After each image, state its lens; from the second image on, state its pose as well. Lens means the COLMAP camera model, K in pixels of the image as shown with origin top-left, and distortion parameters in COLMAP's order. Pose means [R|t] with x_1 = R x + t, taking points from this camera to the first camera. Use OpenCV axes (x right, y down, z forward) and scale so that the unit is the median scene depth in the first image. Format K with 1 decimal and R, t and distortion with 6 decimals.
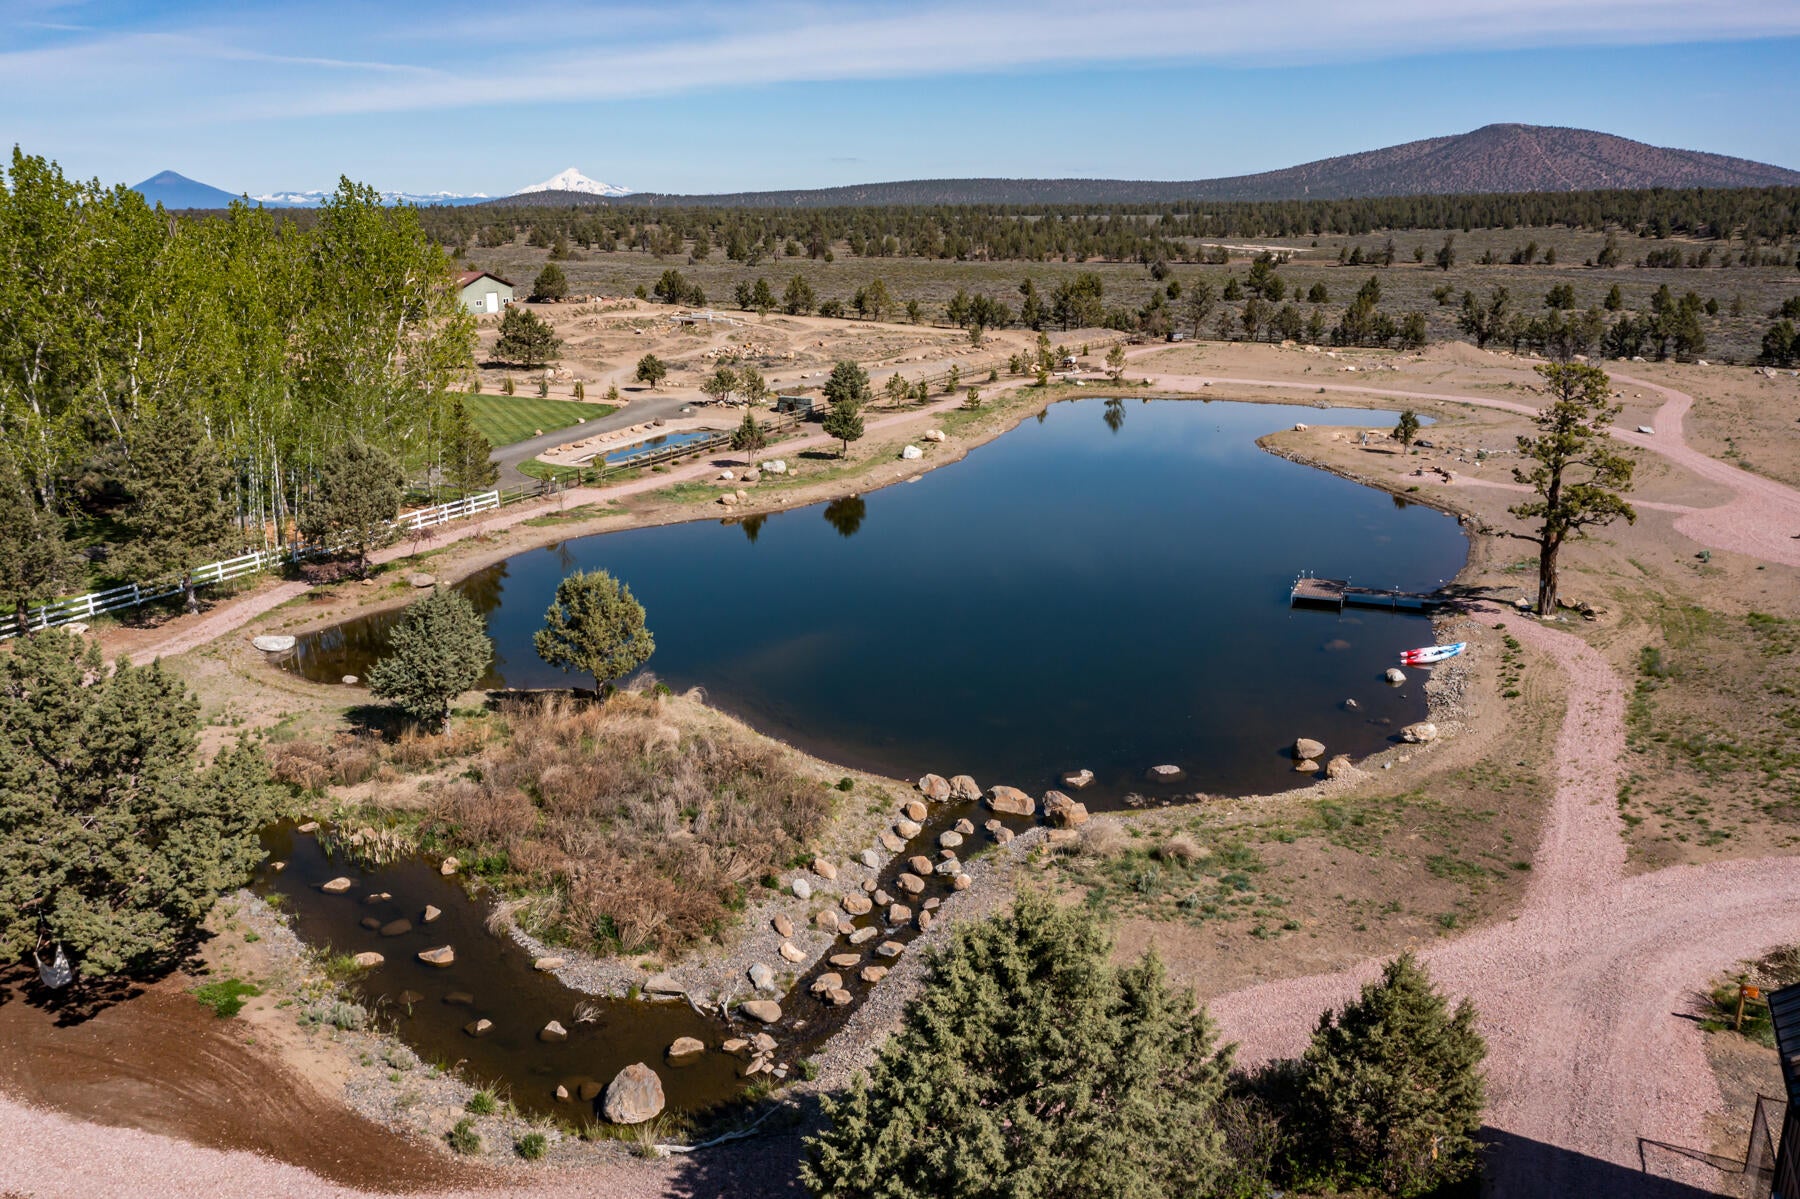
lens RADIAL K [[1414.0, 0, 899.2], [0, 1414.0, 567.1], [0, 0, 1]] dist [-0.001746, -0.001773]
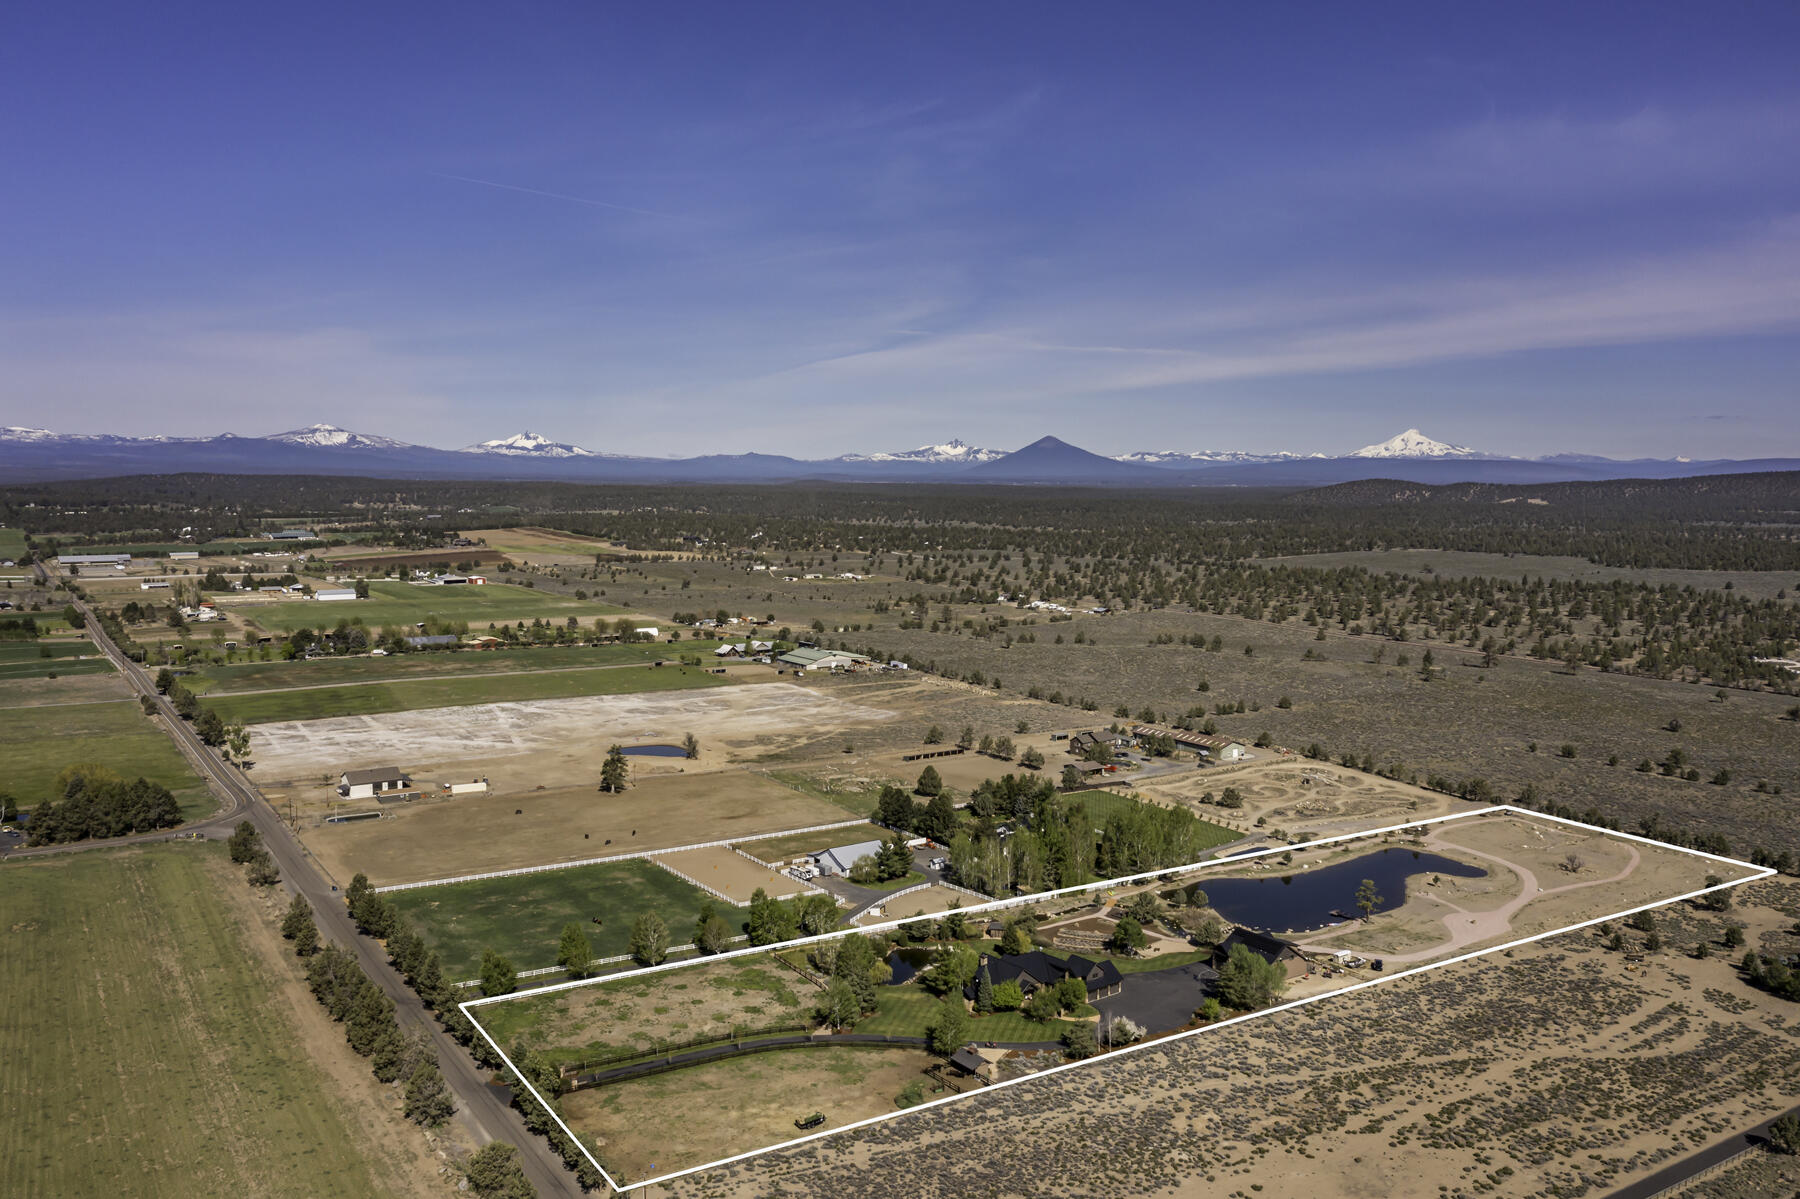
lens RADIAL K [[1401.8, 0, 900.0], [0, 1401.8, 599.5], [0, 0, 1]] dist [-0.010948, -0.005584]
pose [[0.842917, 0.053990, -0.535329, 0.910451], [-0.136081, 0.983997, -0.115031, -0.173168], [0.520551, 0.169810, 0.836774, -2.466065]]
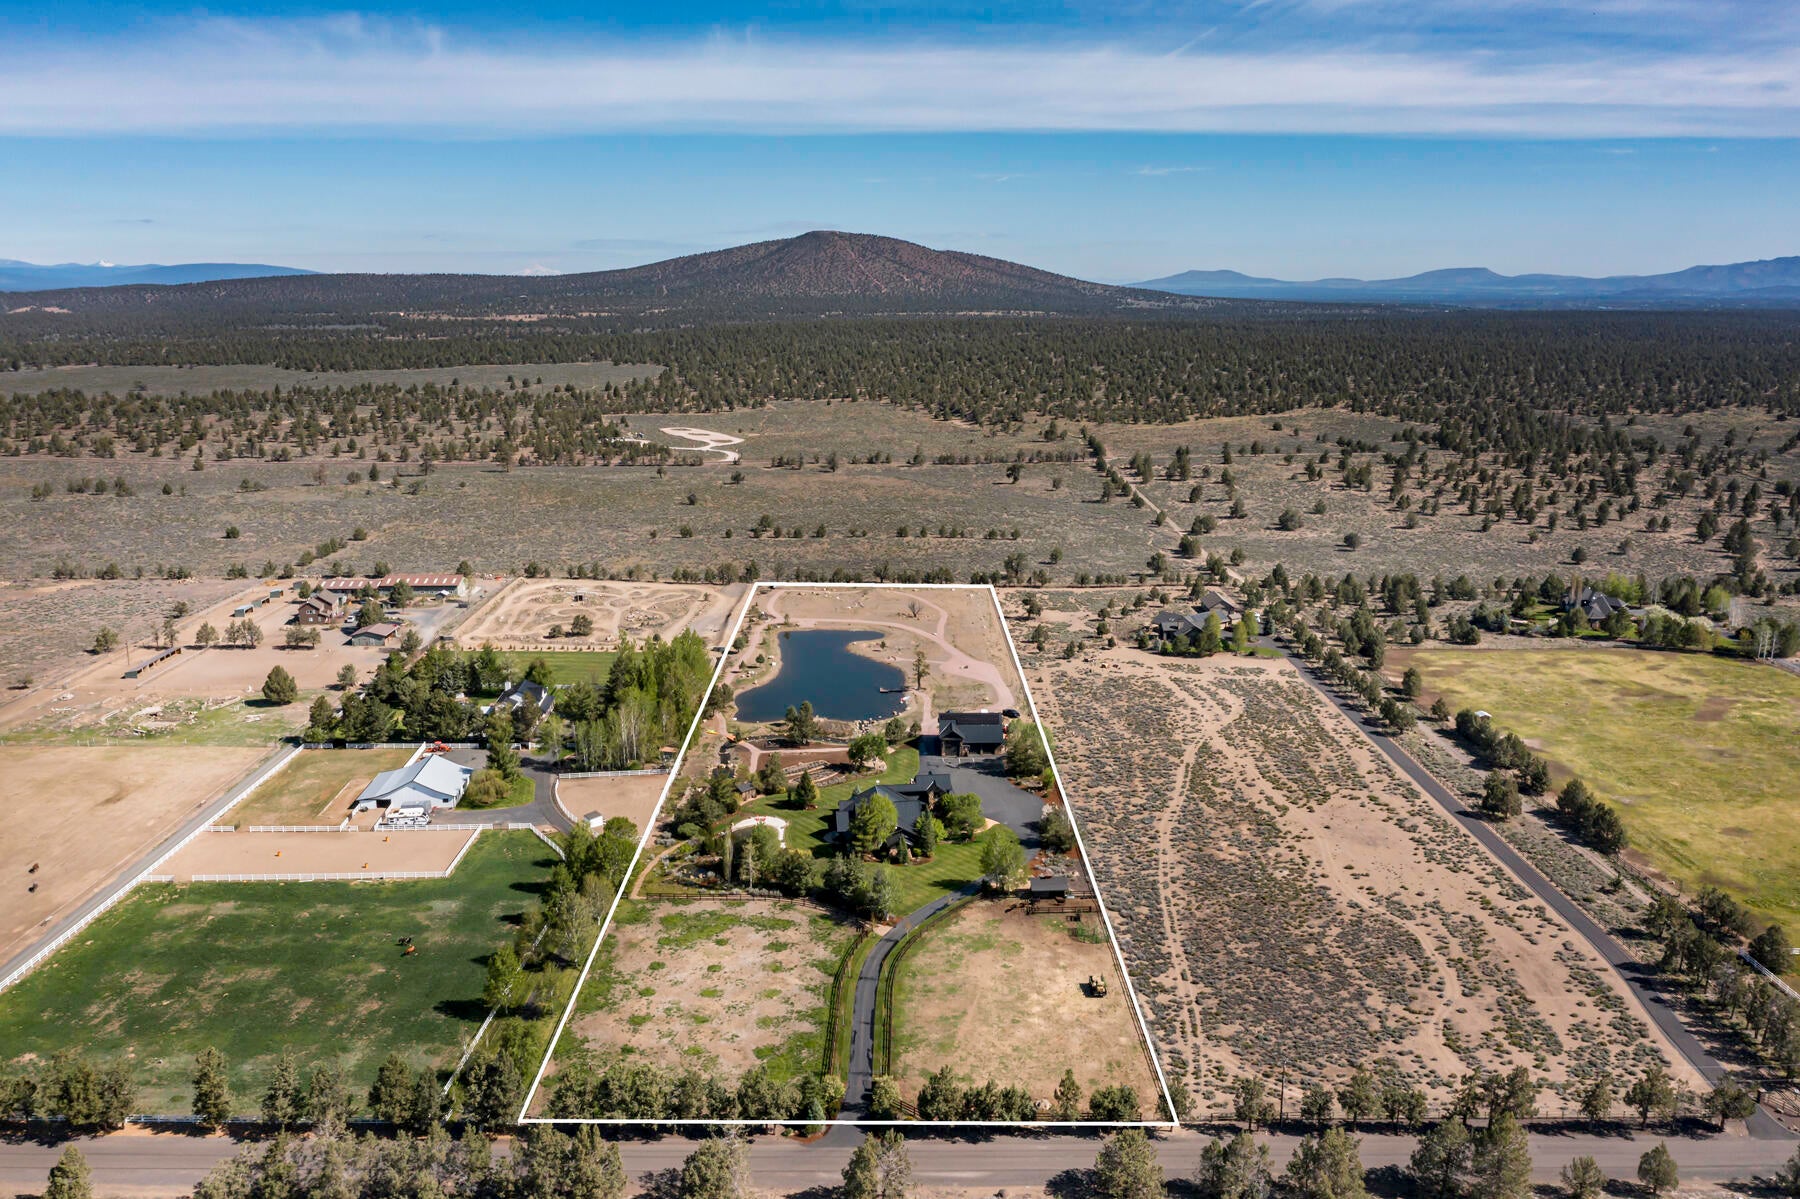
lens RADIAL K [[1422.0, 0, 869.9], [0, 1422.0, 598.4], [0, 0, 1]] dist [-0.004958, -0.001440]
pose [[0.911109, -0.089059, 0.402429, -1.122104], [0.099257, 0.995052, -0.004513, -0.181788], [-0.400036, 0.044055, 0.915440, -2.352685]]
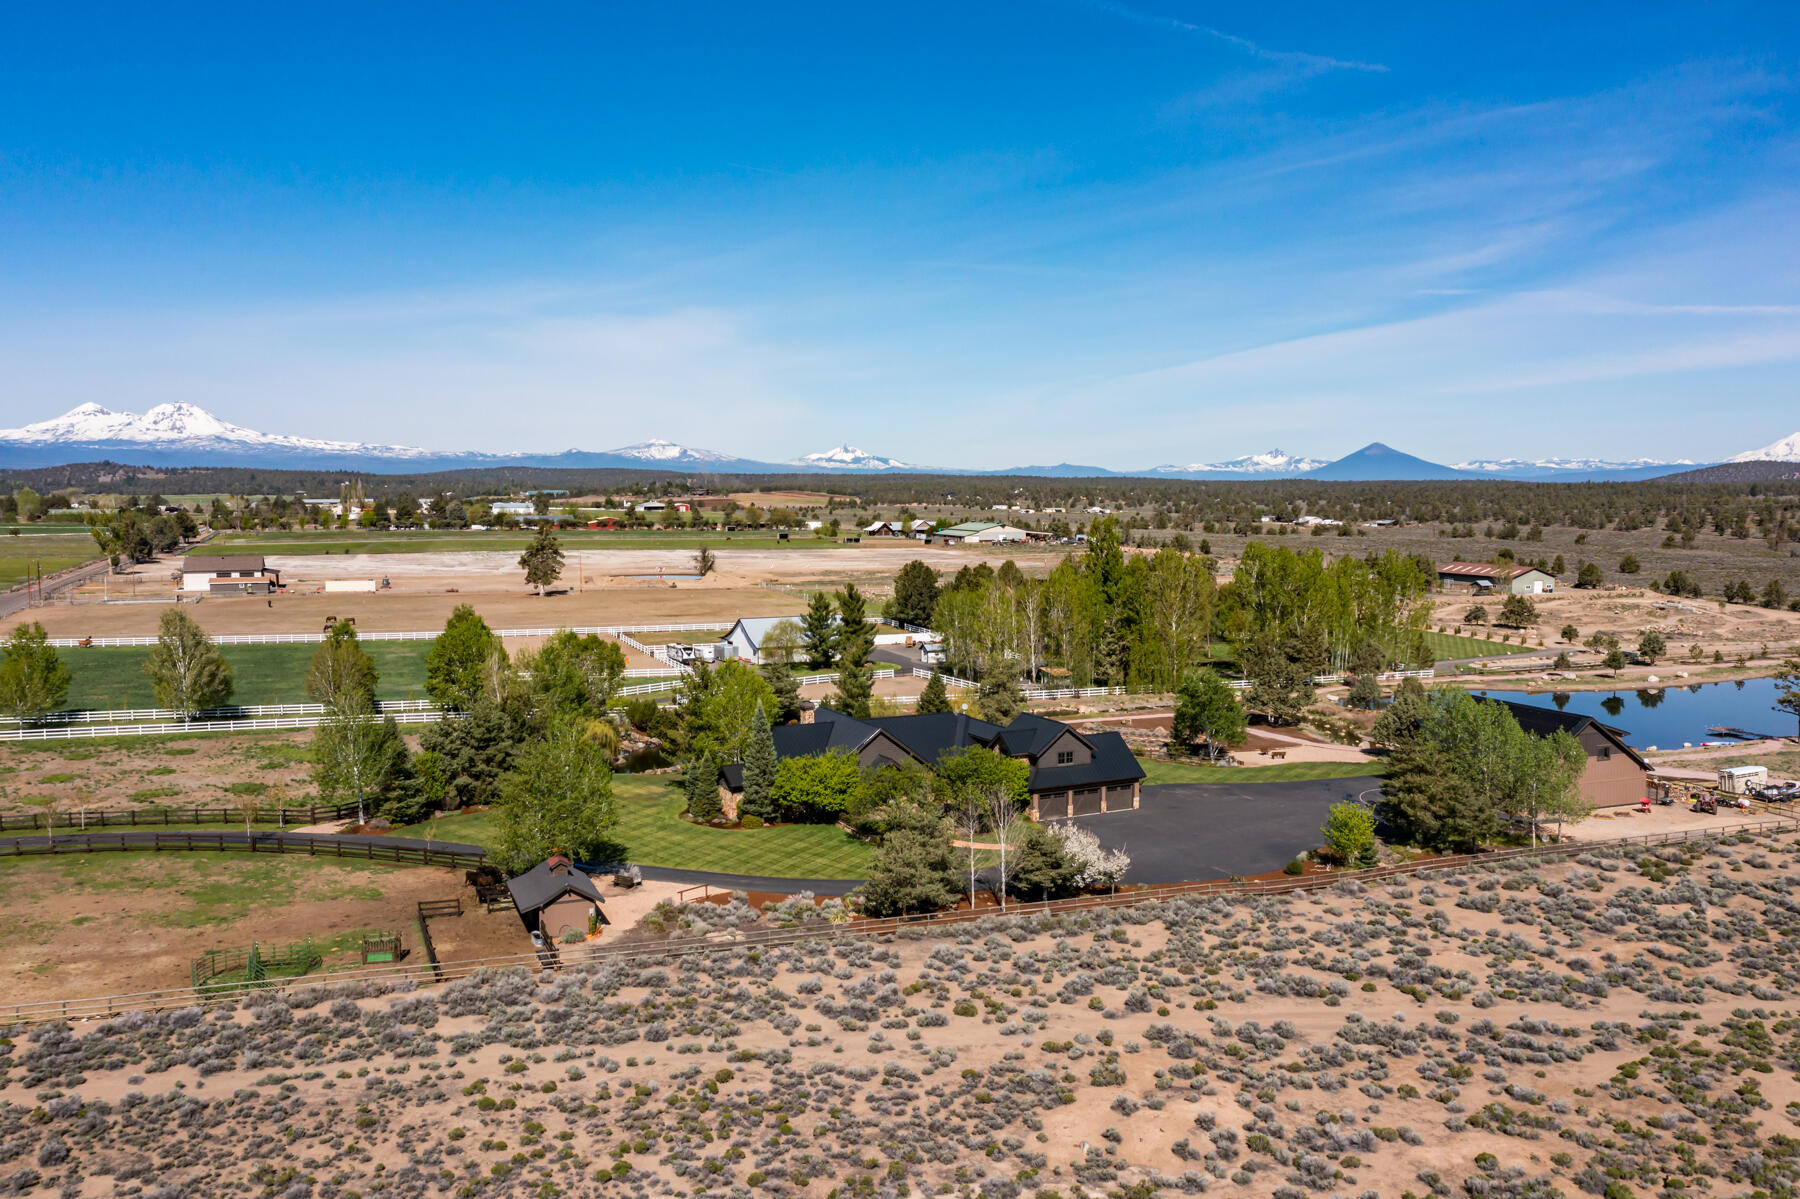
lens RADIAL K [[1401.8, 0, 900.0], [0, 1401.8, 599.5], [0, 0, 1]] dist [-0.010948, -0.005584]
pose [[0.704162, 0.057403, -0.707715, 0.534771], [-0.169841, 0.981409, -0.089386, 0.137382], [0.689427, 0.183142, 0.700820, -0.946599]]
